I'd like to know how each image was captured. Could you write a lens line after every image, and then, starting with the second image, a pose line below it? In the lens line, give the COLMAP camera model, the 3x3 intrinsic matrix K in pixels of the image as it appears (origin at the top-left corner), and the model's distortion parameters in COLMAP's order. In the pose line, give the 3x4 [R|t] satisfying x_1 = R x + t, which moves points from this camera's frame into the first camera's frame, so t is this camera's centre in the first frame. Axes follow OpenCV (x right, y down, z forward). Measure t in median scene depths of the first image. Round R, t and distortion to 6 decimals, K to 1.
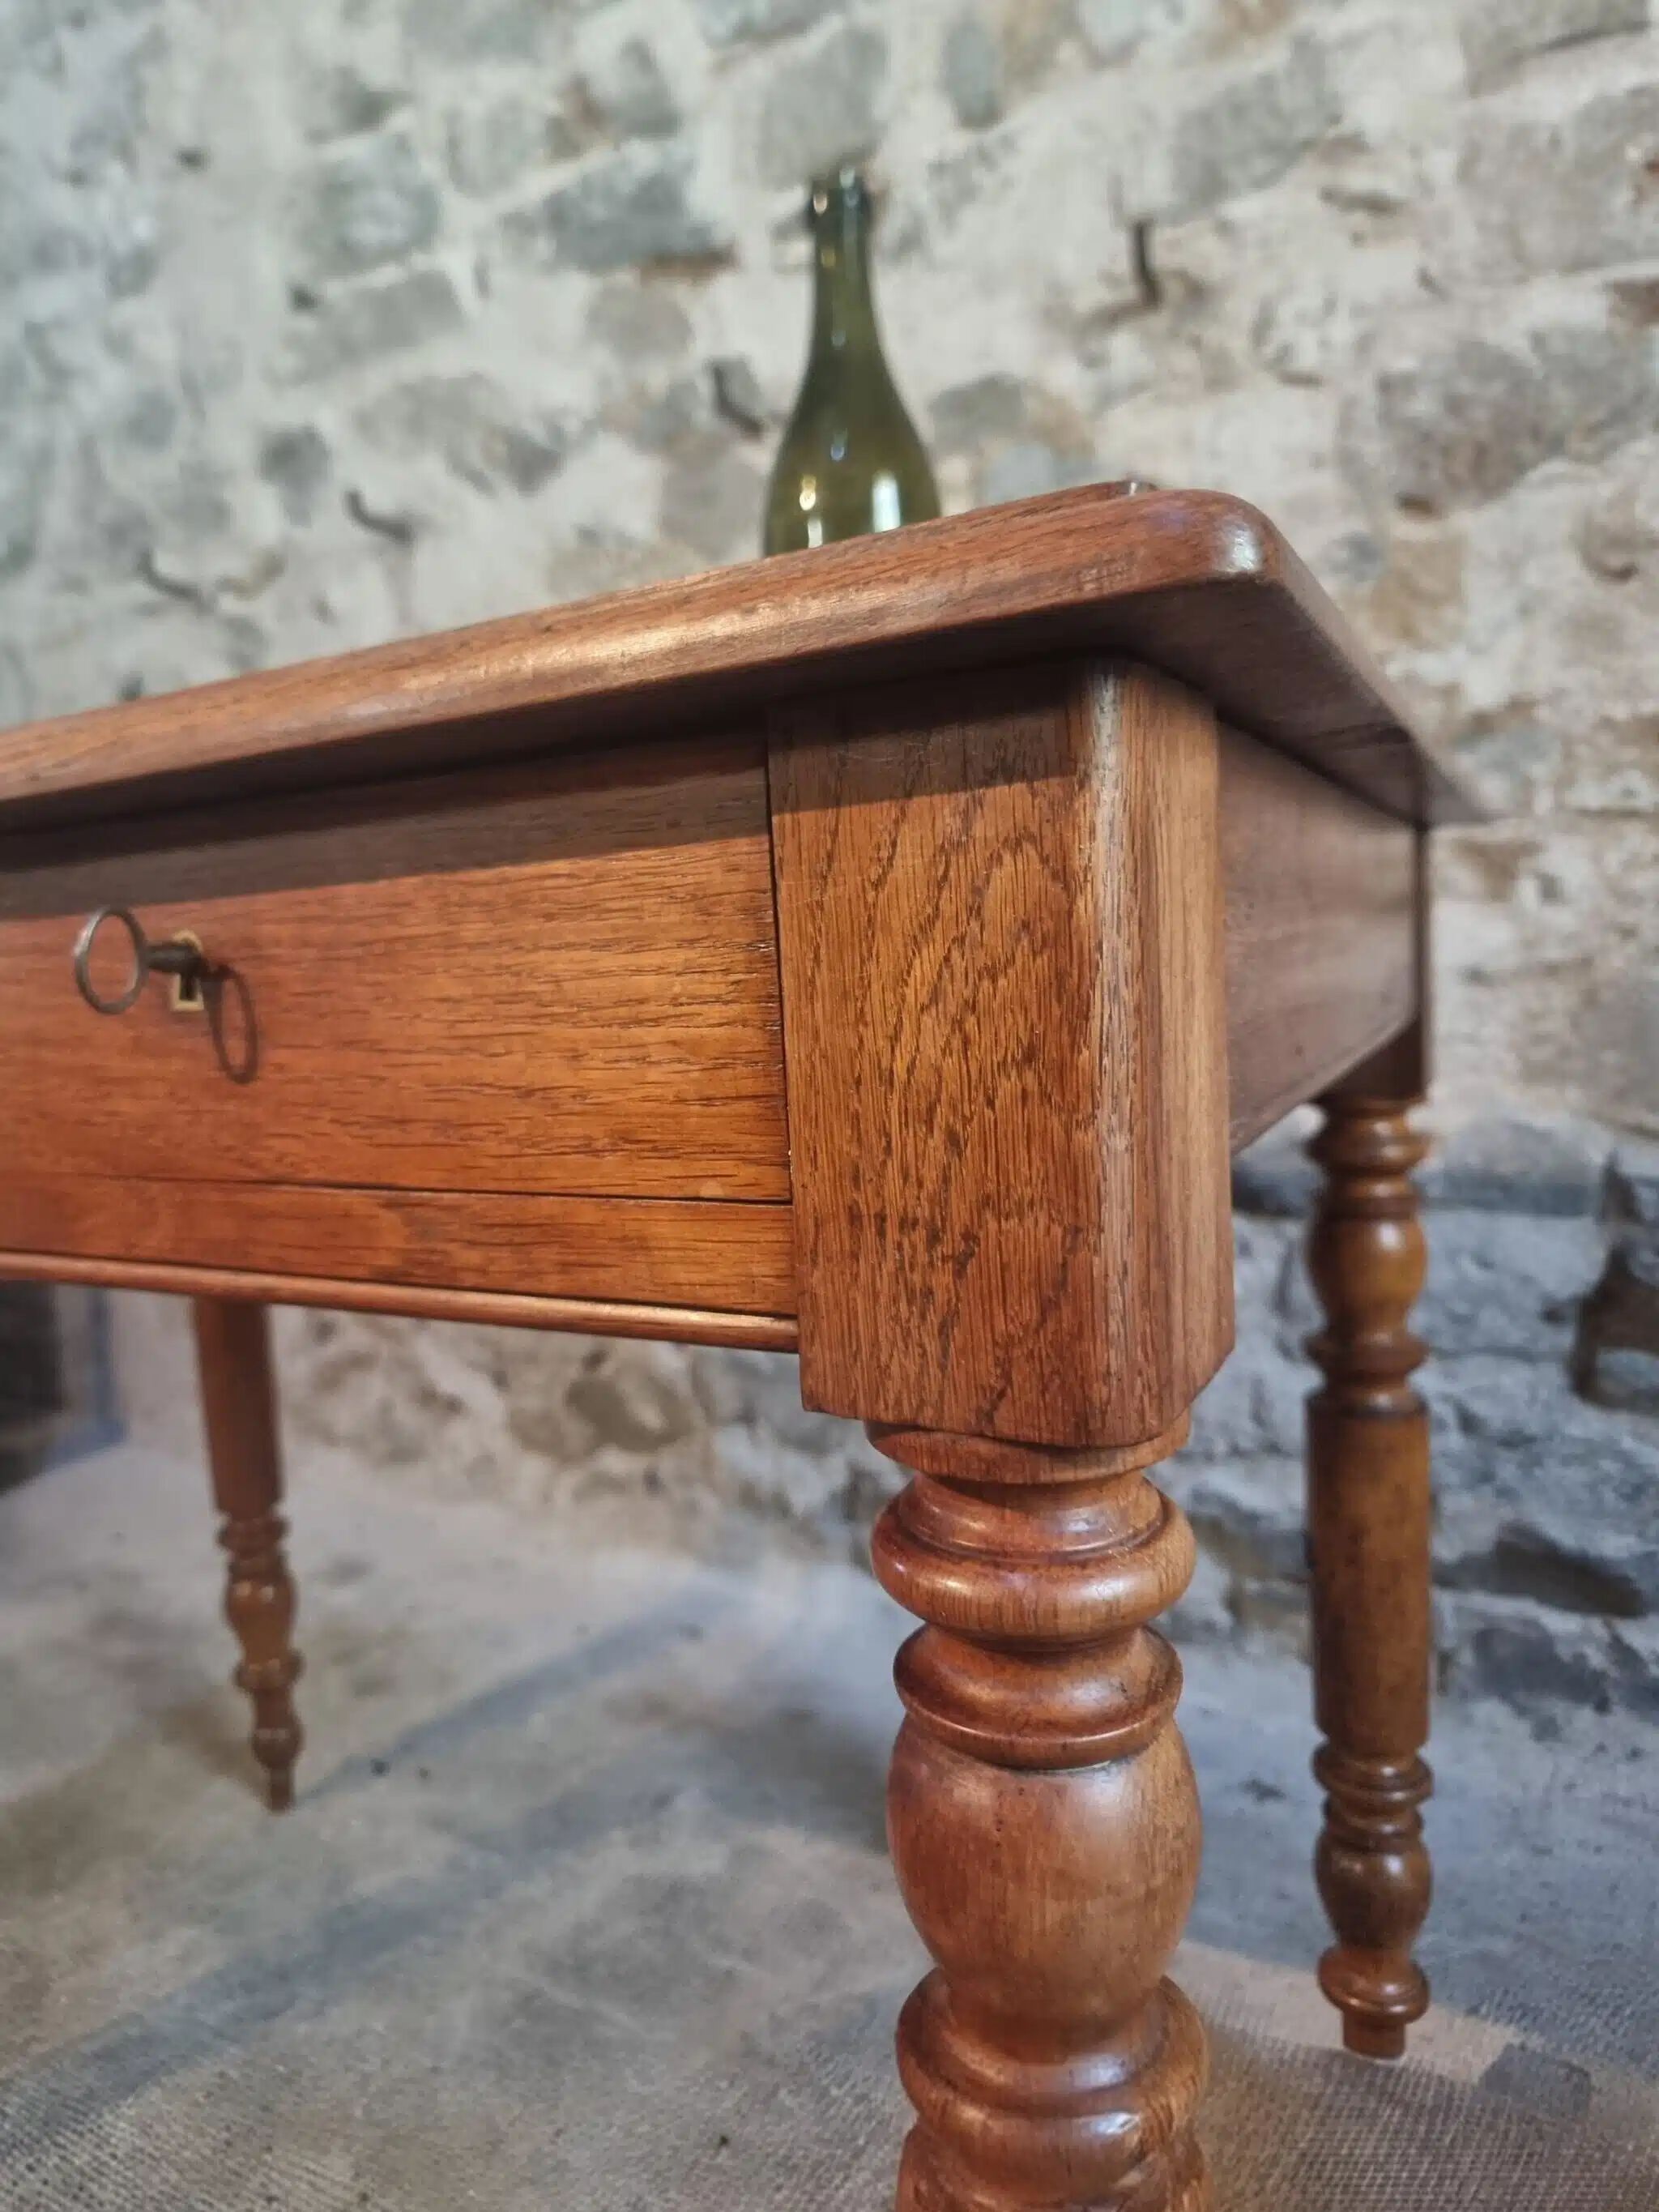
lens RADIAL K [[1468.2, 0, 737.8], [0, 1468.2, 1056.9], [0, 0, 1]] dist [0.004999, -0.010937]
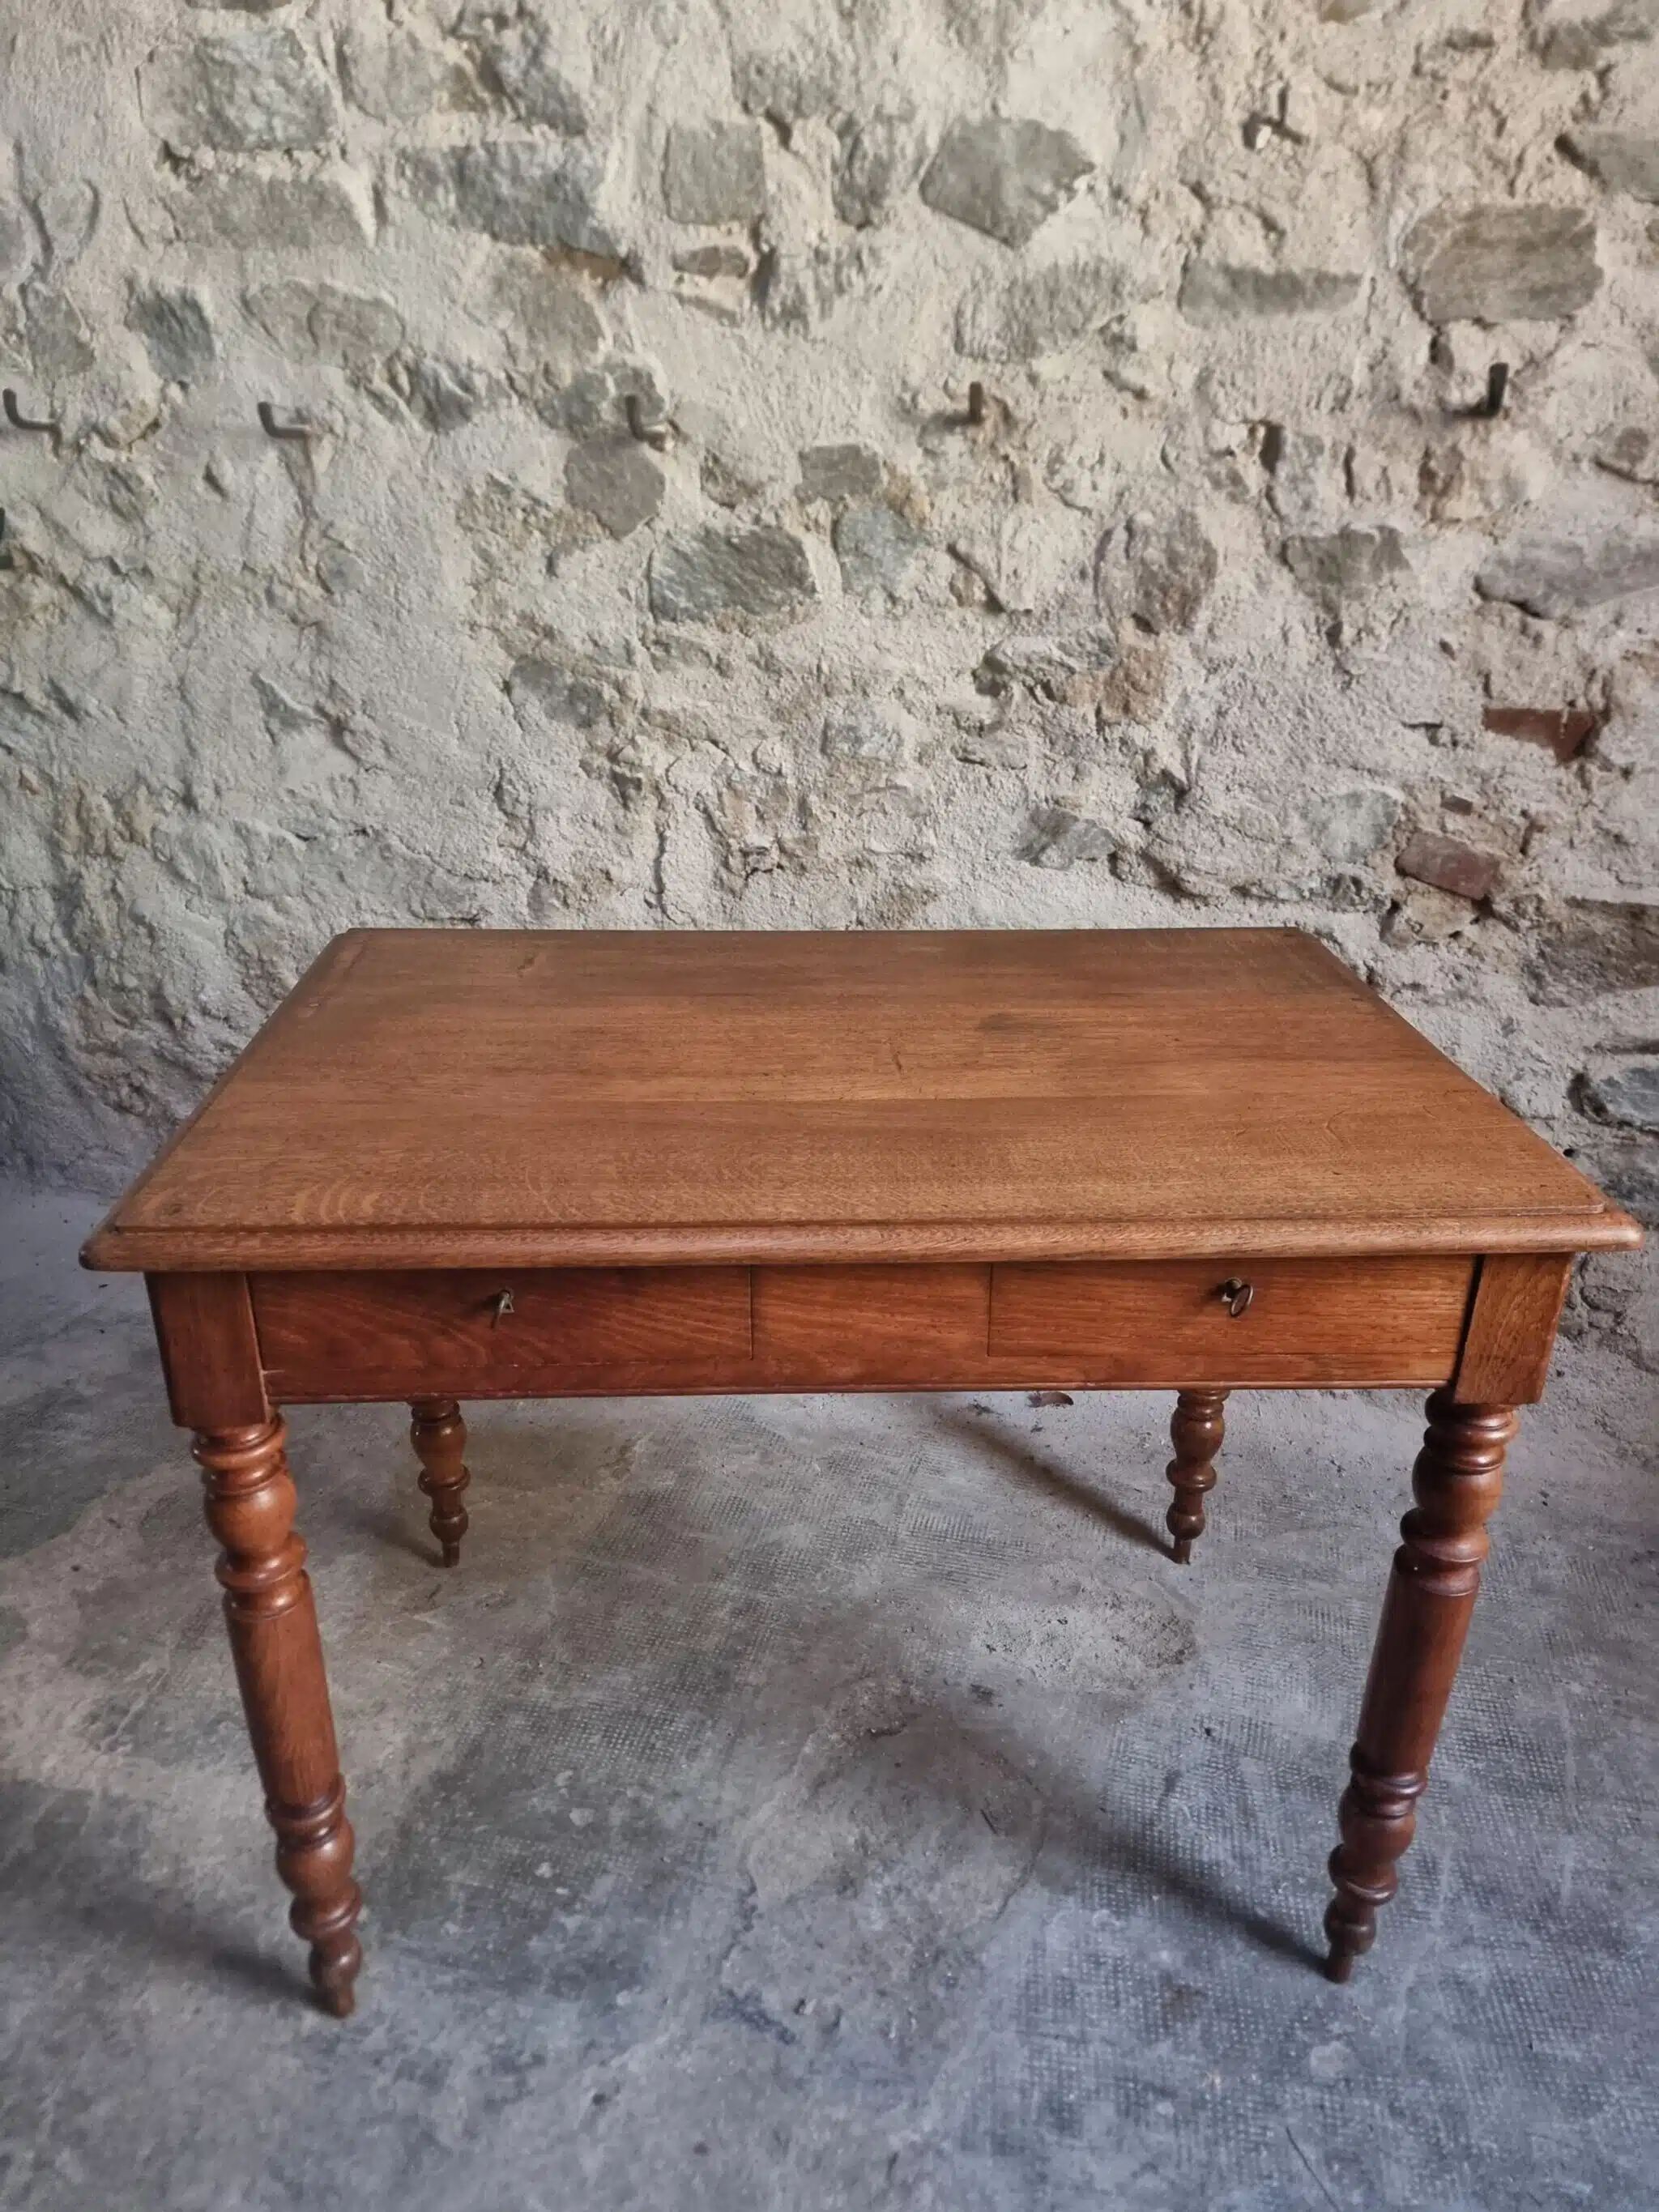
lens RADIAL K [[1544.7, 0, 822.8], [0, 1544.7, 1133.5], [0, 0, 1]] dist [0.060908, -0.061575]
pose [[0.965972, -0.049272, 0.253908, -0.218429], [-0.036929, 0.945355, 0.323943, -0.317590], [-0.255995, -0.322297, 0.911368, -0.411250]]
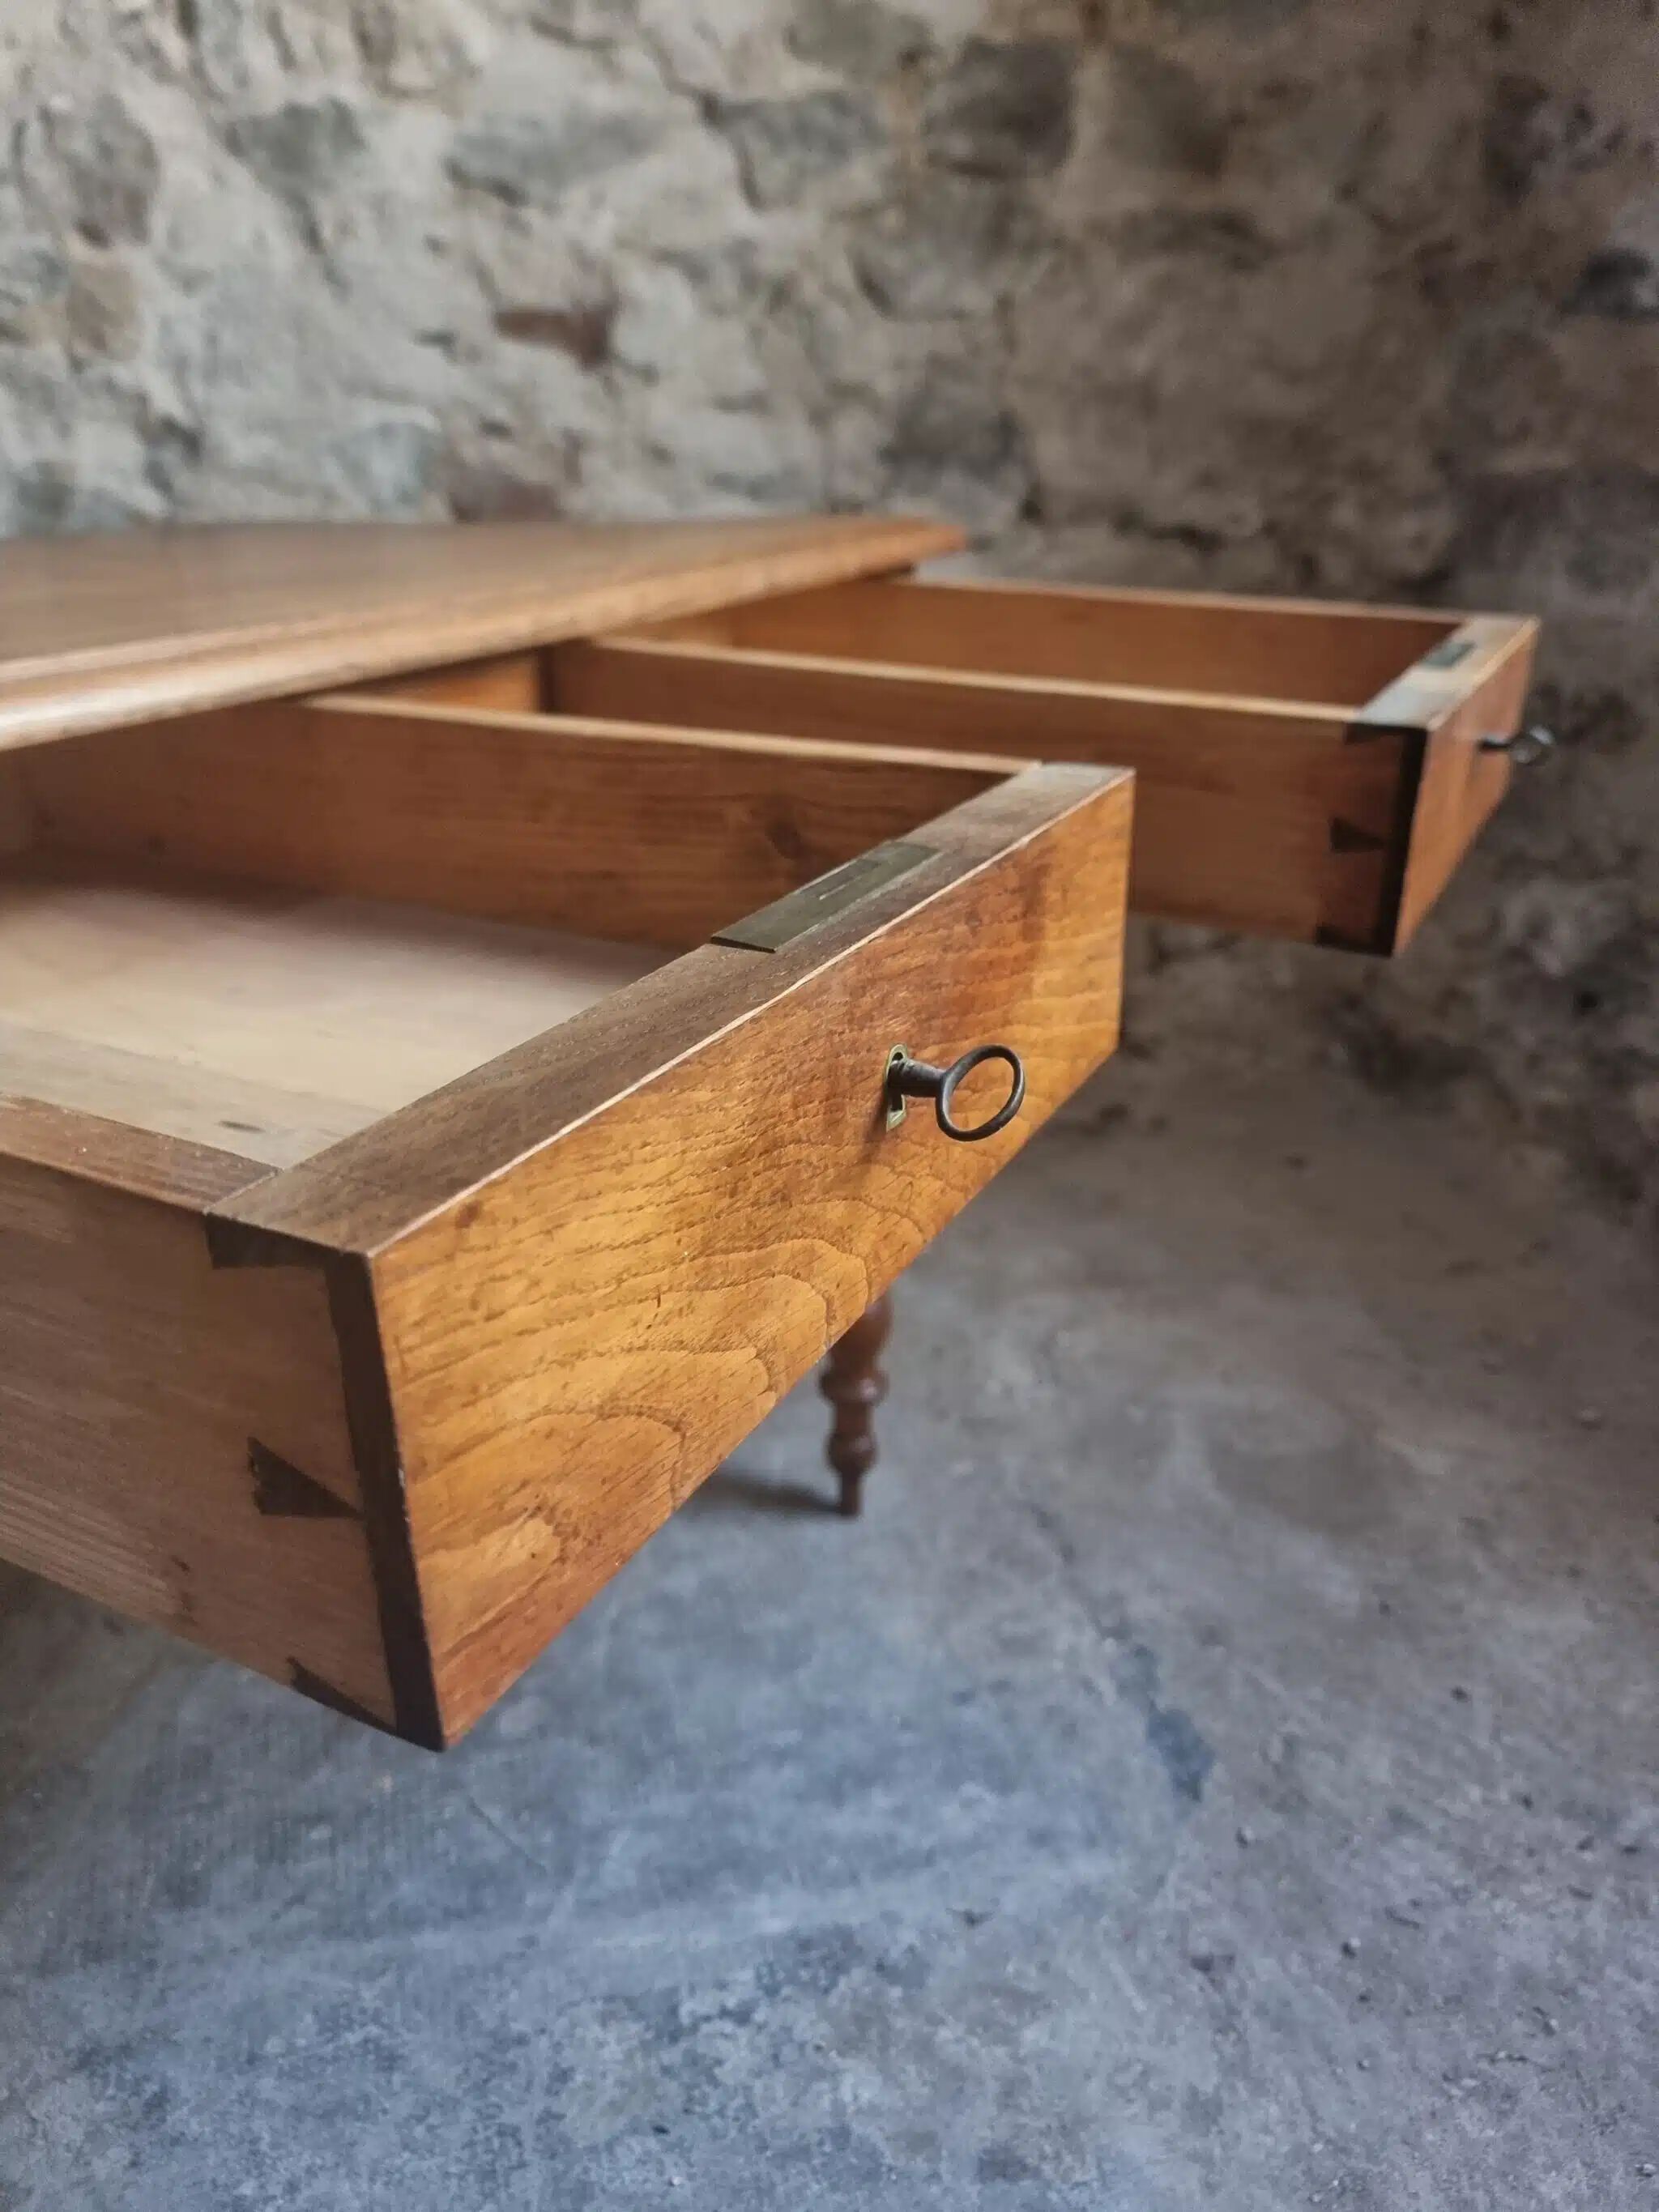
lens RADIAL K [[1575.5, 0, 839.6], [0, 1575.5, 1115.4], [0, 0, 1]] dist [0.062553, -0.068038]
pose [[0.766765, -0.220270, 0.602953, -0.020914], [0.033627, 0.951778, 0.304939, -0.047611], [-0.641046, -0.213541, 0.737197, -0.452656]]
